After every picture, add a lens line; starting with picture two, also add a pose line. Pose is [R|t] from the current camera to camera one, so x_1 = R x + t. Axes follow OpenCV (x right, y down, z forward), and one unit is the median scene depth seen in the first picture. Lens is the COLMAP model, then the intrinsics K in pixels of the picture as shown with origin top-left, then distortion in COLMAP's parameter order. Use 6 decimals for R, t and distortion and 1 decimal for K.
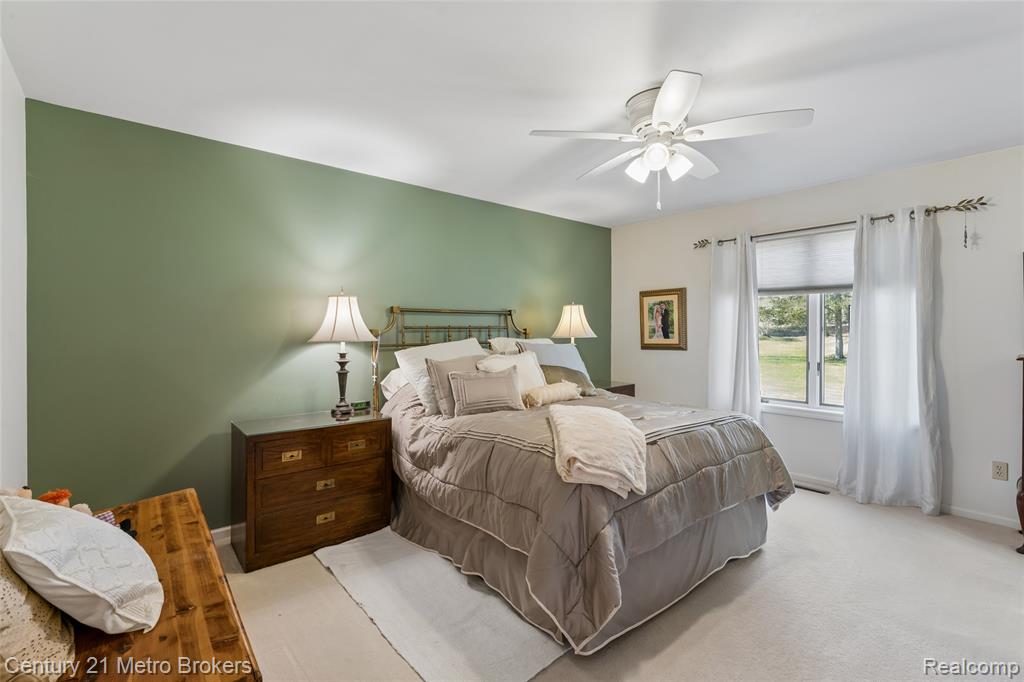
lens RADIAL K [[465.4, 0, 513.4], [0, 465.4, 335.6], [0, 0, 1]] dist [0.002004, -0.000334]
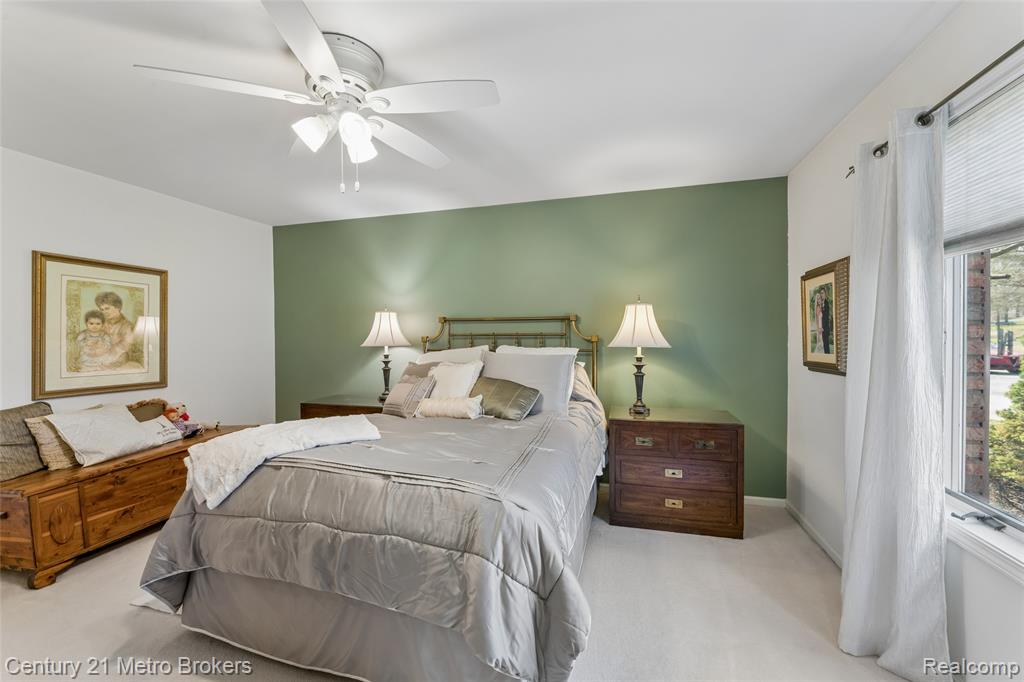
lens RADIAL K [[409.4, 0, 513.6], [0, 409.4, 342.8], [0, 0, 1]] dist [-0.006103, 0.001098]
pose [[0.557023, 0.013641, -0.830385, 0.536437], [-0.008647, 0.999906, 0.010625, -0.007838], [0.830452, 0.001262, 0.557089, 0.429948]]
